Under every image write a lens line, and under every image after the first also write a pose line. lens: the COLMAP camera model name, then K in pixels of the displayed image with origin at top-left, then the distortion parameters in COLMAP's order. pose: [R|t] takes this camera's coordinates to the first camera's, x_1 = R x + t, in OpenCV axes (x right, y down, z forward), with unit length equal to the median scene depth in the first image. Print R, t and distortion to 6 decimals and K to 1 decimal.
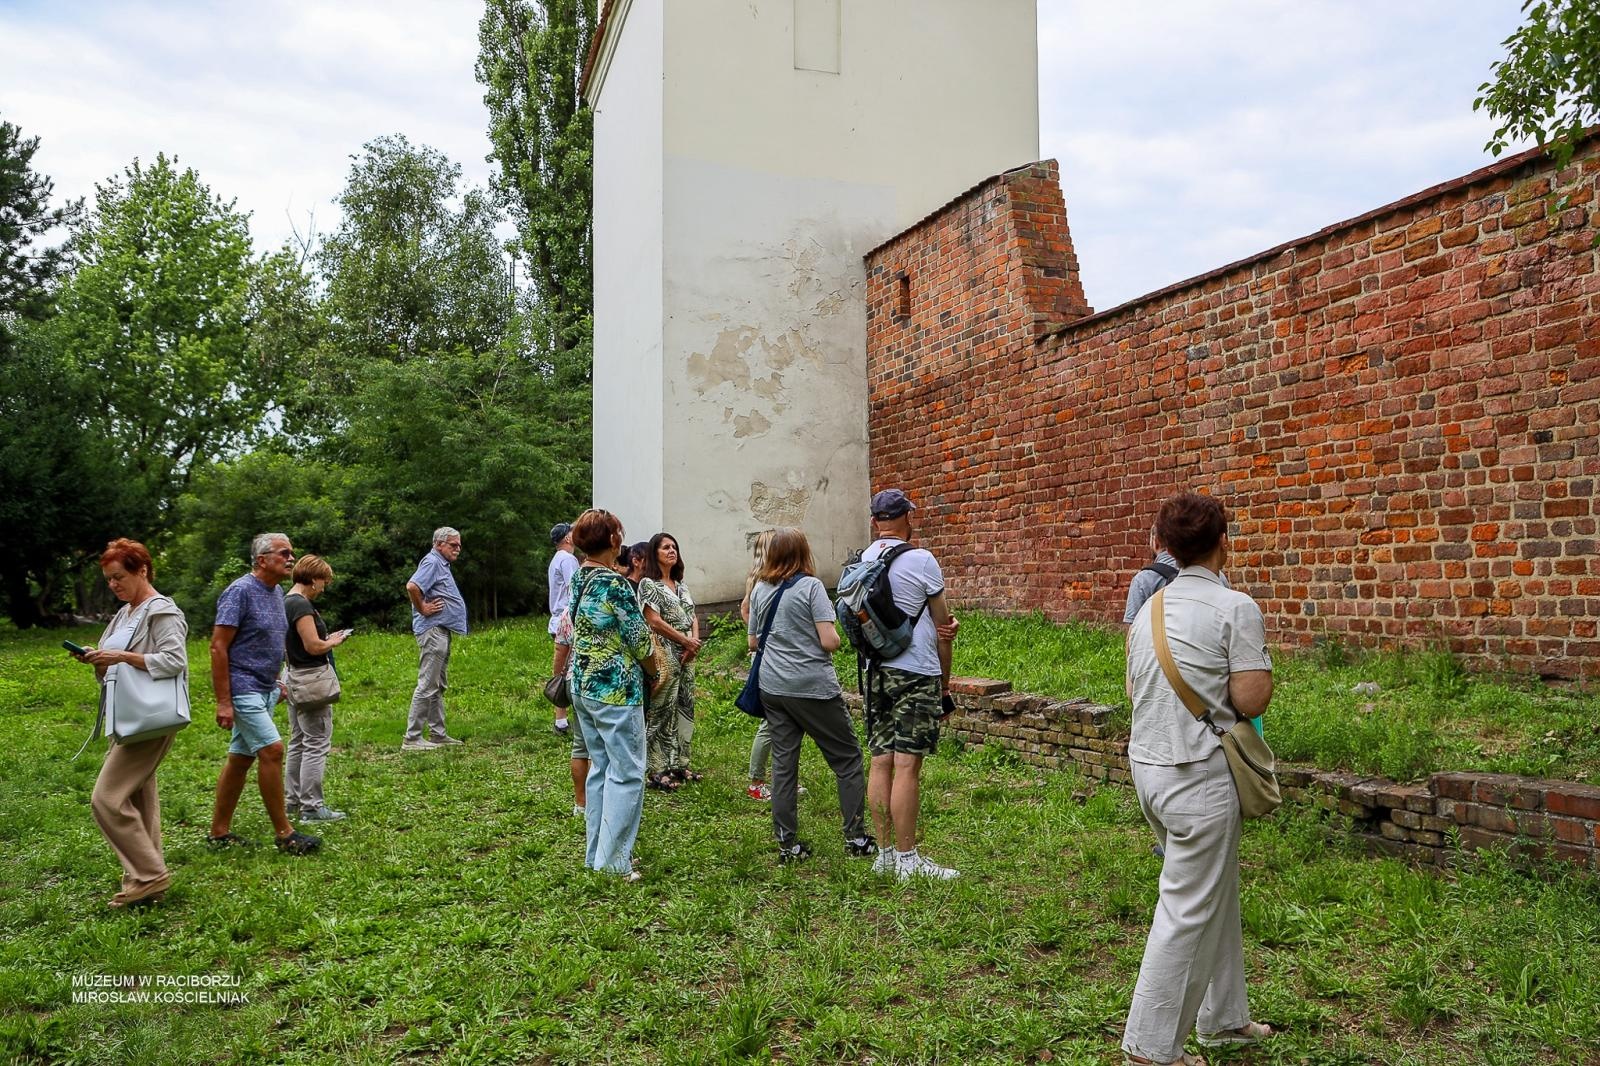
lens RADIAL K [[1210.6, 0, 800.0], [0, 1210.6, 533.0], [0, 0, 1]] dist [0.006141, 0.002188]
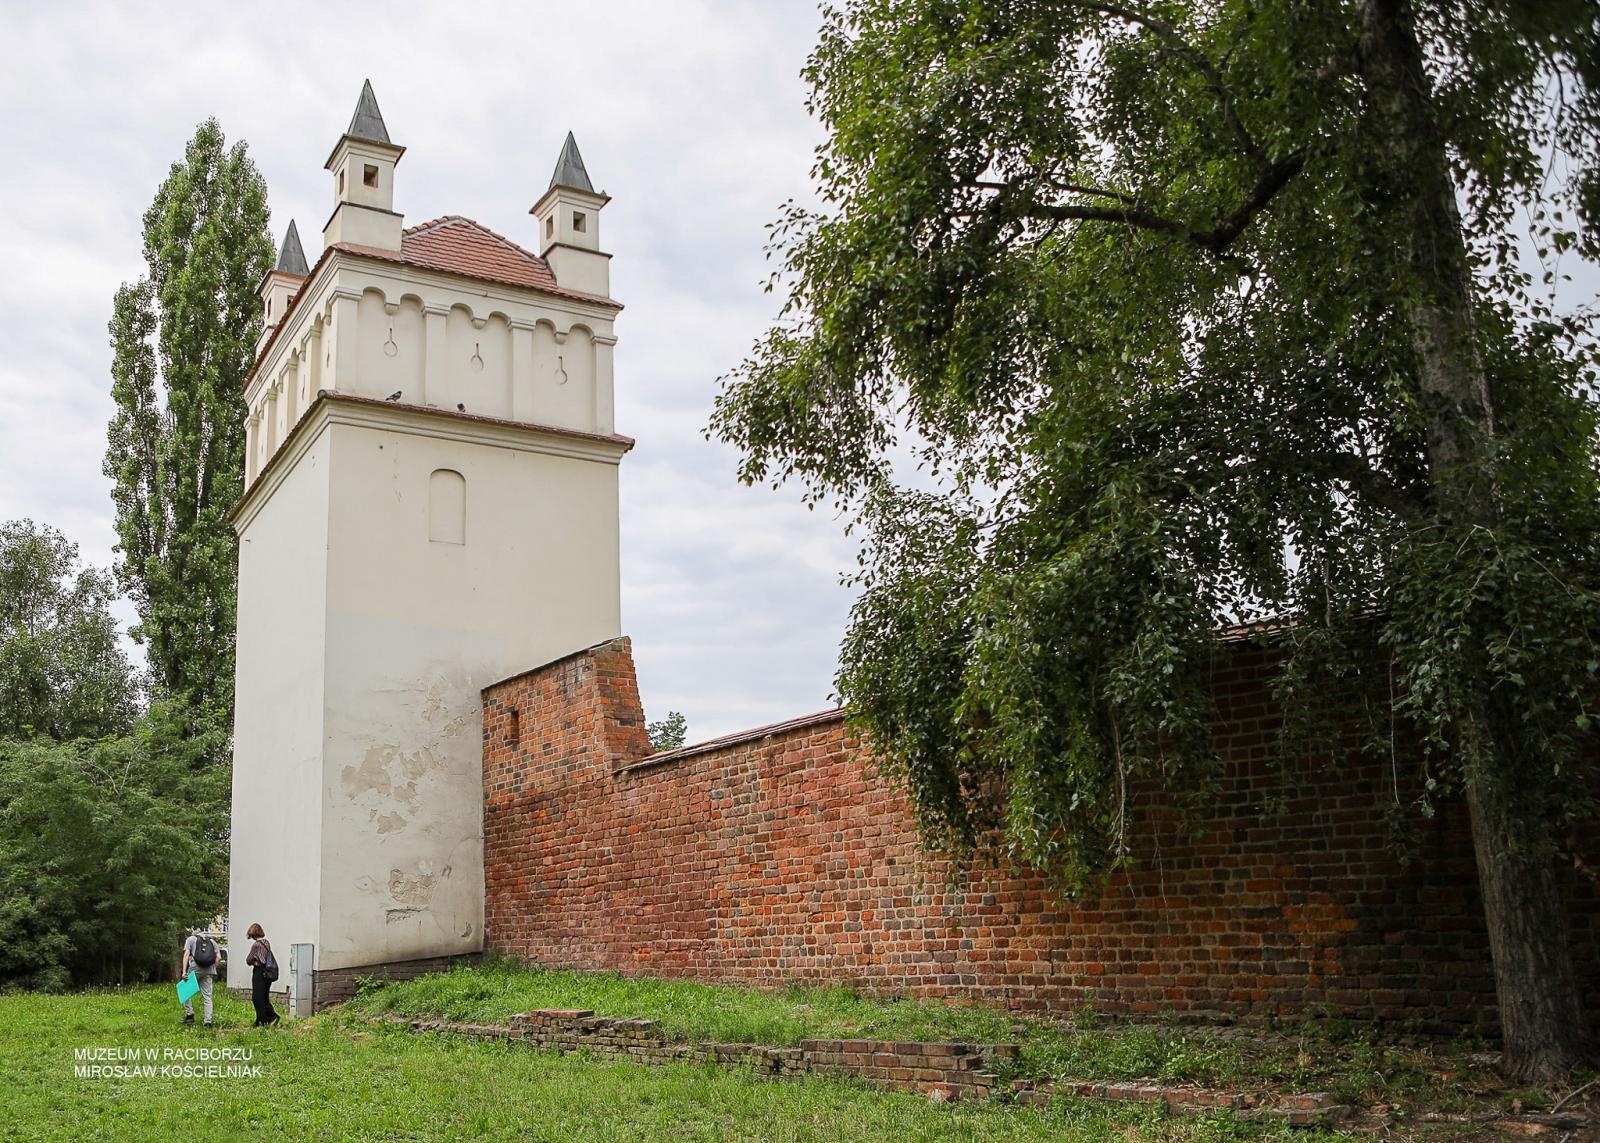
lens RADIAL K [[2857.1, 0, 800.0], [0, 2857.1, 571.5], [0, 0, 1]] dist [-0.321609, 0.666450]
pose [[0.972035, 0.026590, 0.233325, -0.353006], [-0.001727, 0.994351, -0.106124, -0.042592], [-0.234829, 0.102753, 0.966590, -2.156715]]
